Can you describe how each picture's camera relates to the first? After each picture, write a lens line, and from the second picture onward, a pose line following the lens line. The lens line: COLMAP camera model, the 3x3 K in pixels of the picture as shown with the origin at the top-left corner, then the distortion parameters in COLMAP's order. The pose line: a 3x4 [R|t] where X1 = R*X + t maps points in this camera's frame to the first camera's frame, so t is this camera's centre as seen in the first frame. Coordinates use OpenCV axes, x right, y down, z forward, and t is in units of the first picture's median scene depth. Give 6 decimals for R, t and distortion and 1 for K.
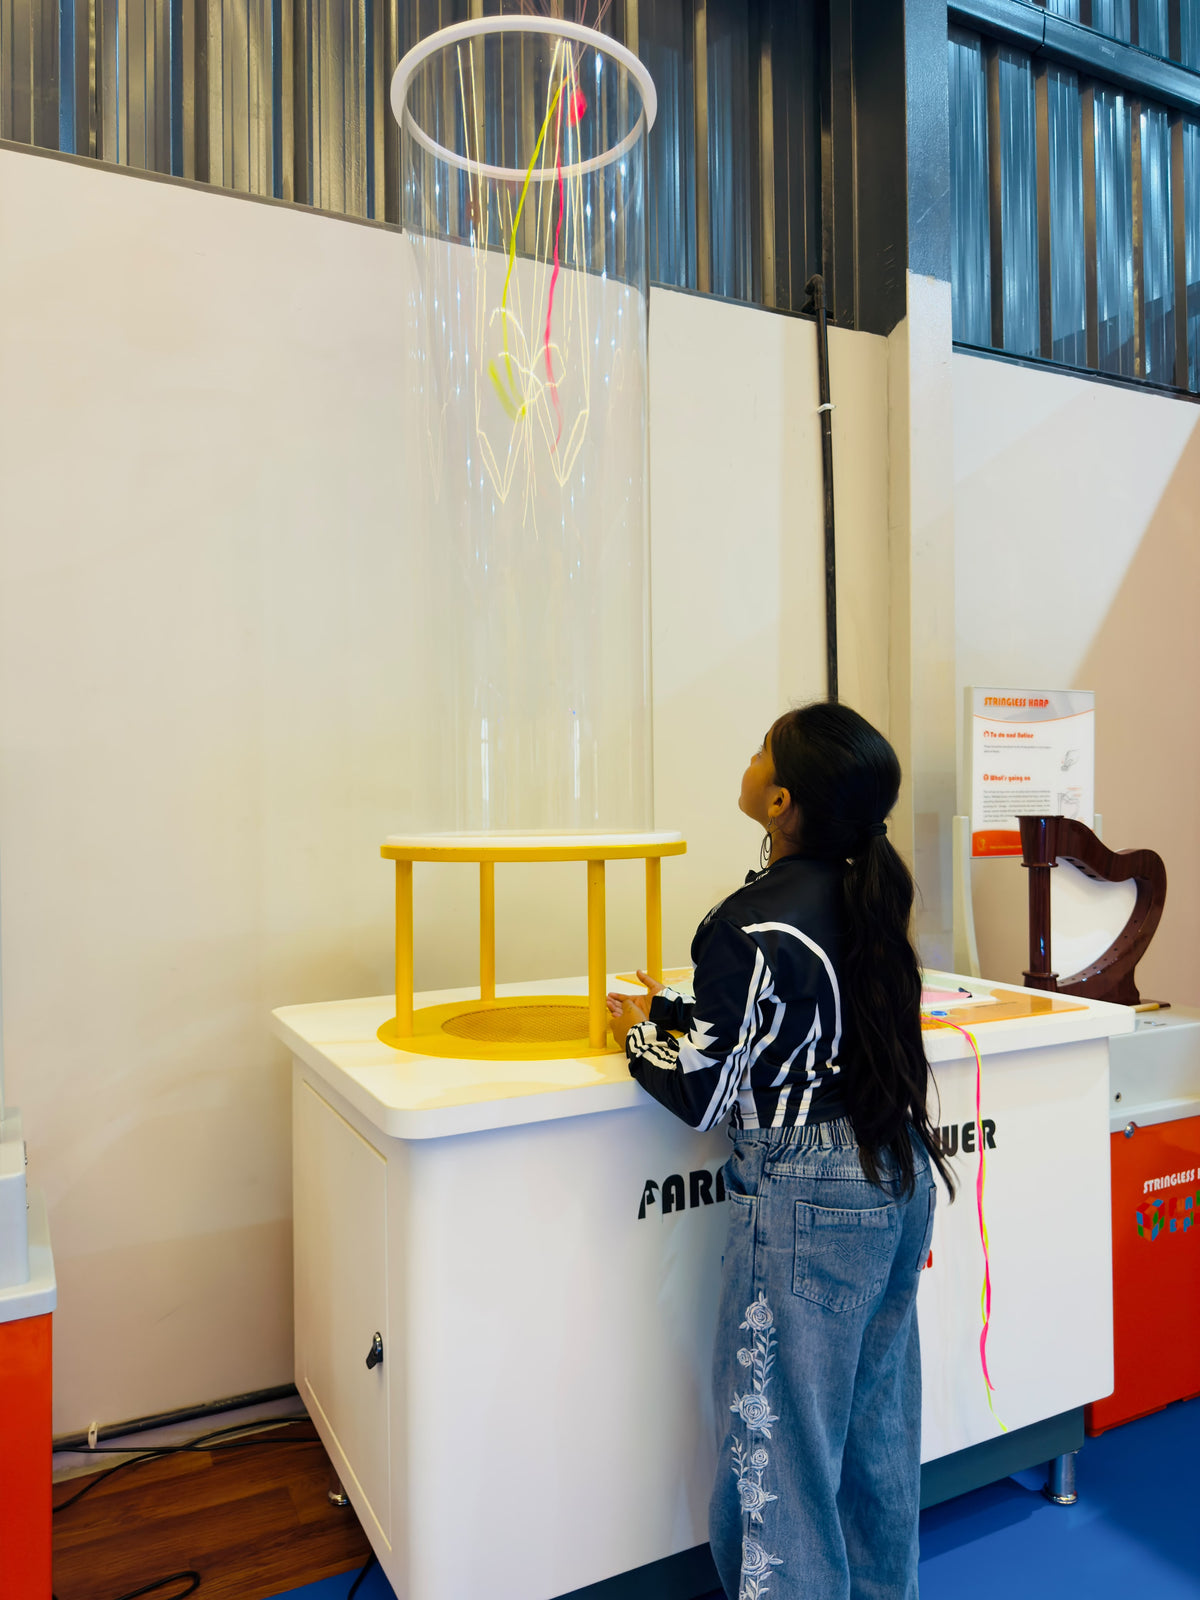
lens RADIAL K [[1151.1, 0, 606.5], [0, 1151.1, 787.3], [0, 0, 1]] dist [-0.009619, -0.001643]
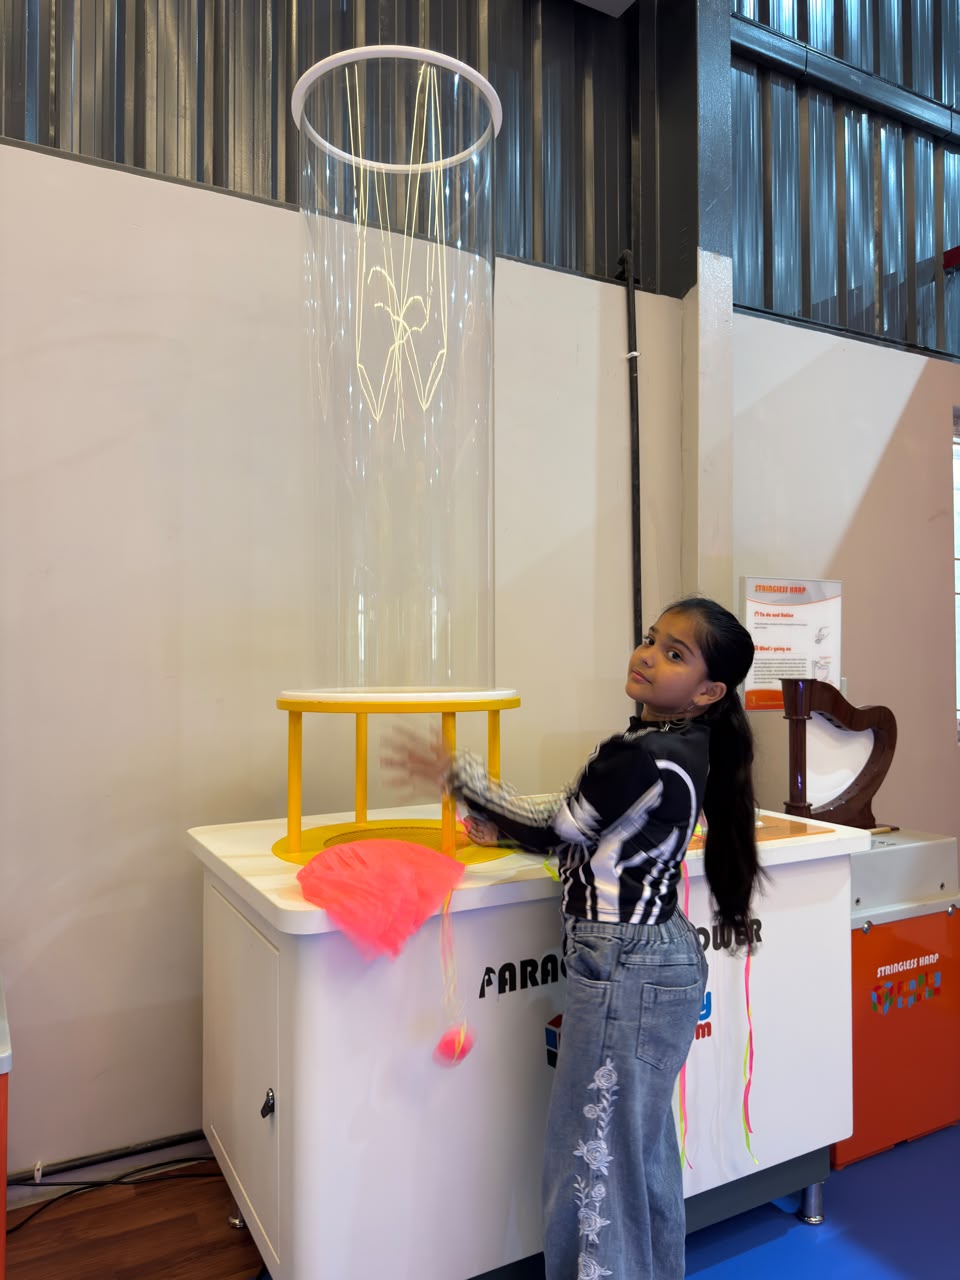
lens RADIAL K [[920.7, 0, 480.0], [0, 920.7, 640.0], [0, 0, 1]] dist [-0.004762, -0.008385]
pose [[0.999673, 0.009172, 0.023870, 0.000586], [-0.008946, 0.999914, -0.009539, -0.005046], [-0.023955, 0.009322, 0.999670, -0.008411]]
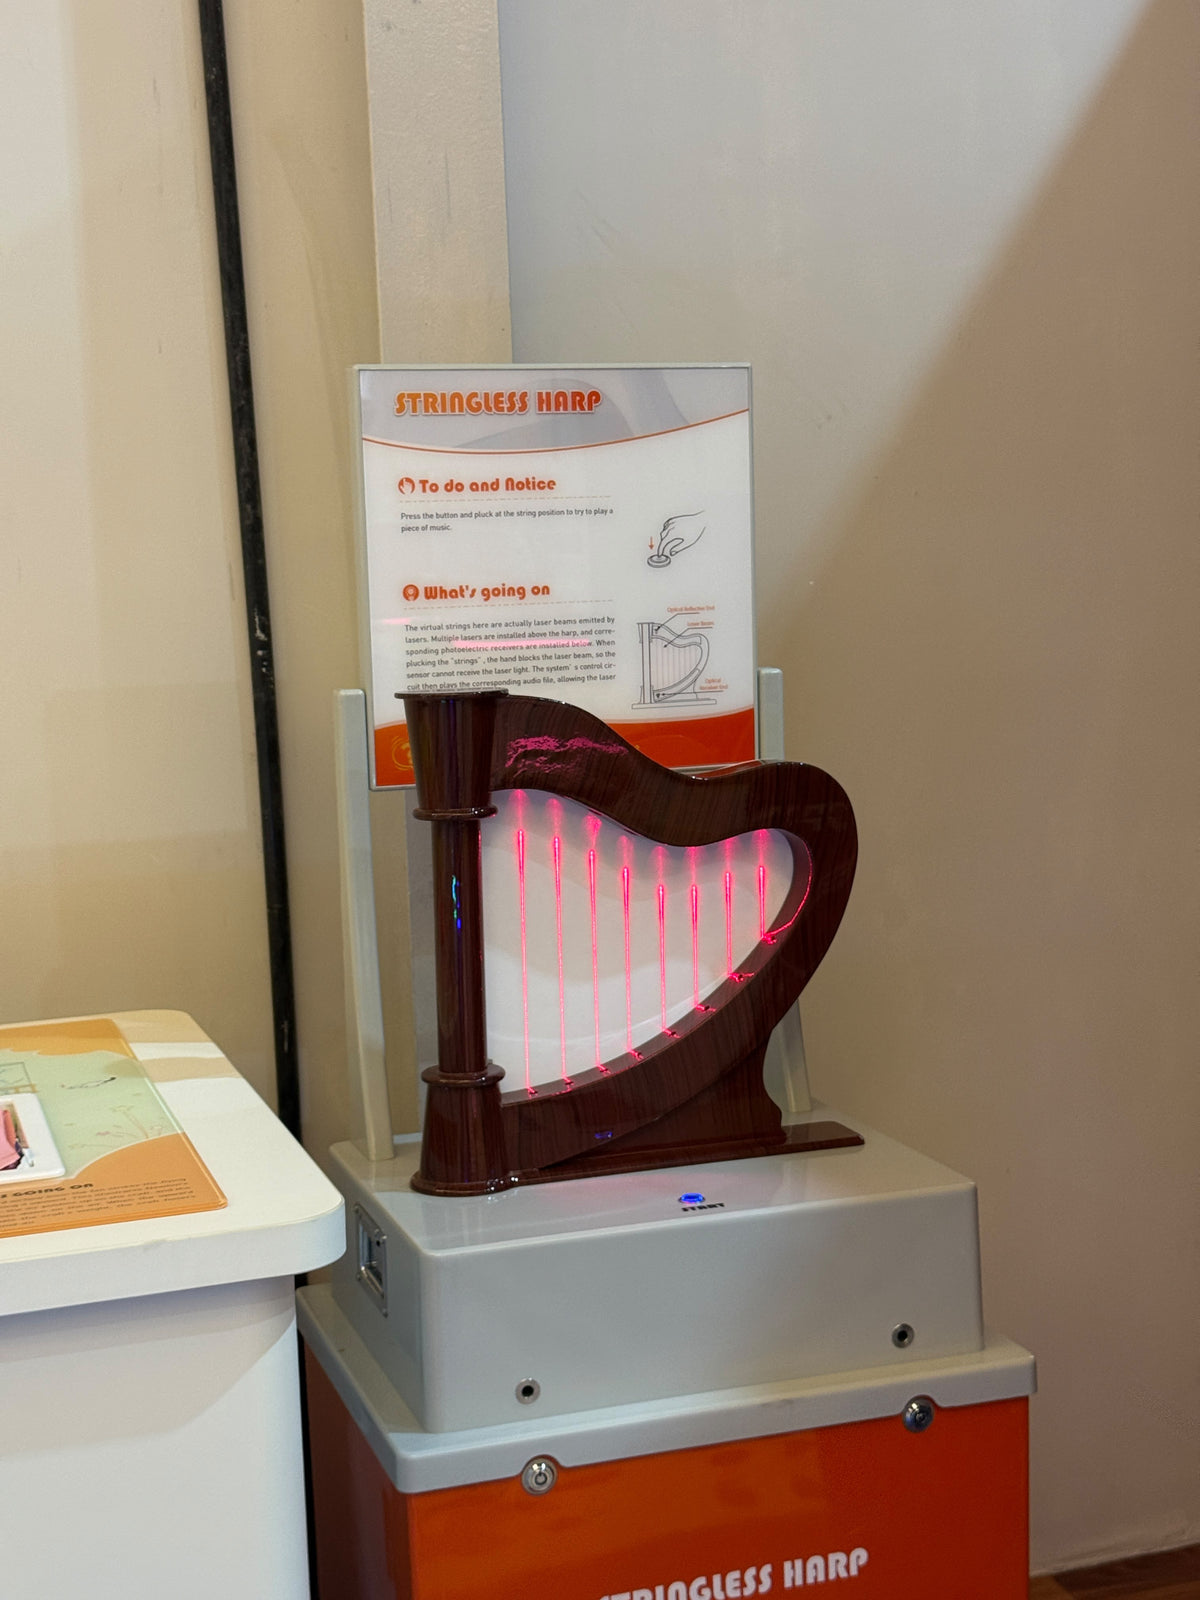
lens RADIAL K [[2284.3, 0, 600.0], [0, 2284.3, 800.0], [0, 0, 1]] dist [0.143261, -0.023960]
pose [[0.988453, -0.010268, -0.151179, 0.495668], [0.028079, 0.992834, 0.116155, -0.026904], [0.148903, -0.119058, 0.981658, 0.187645]]
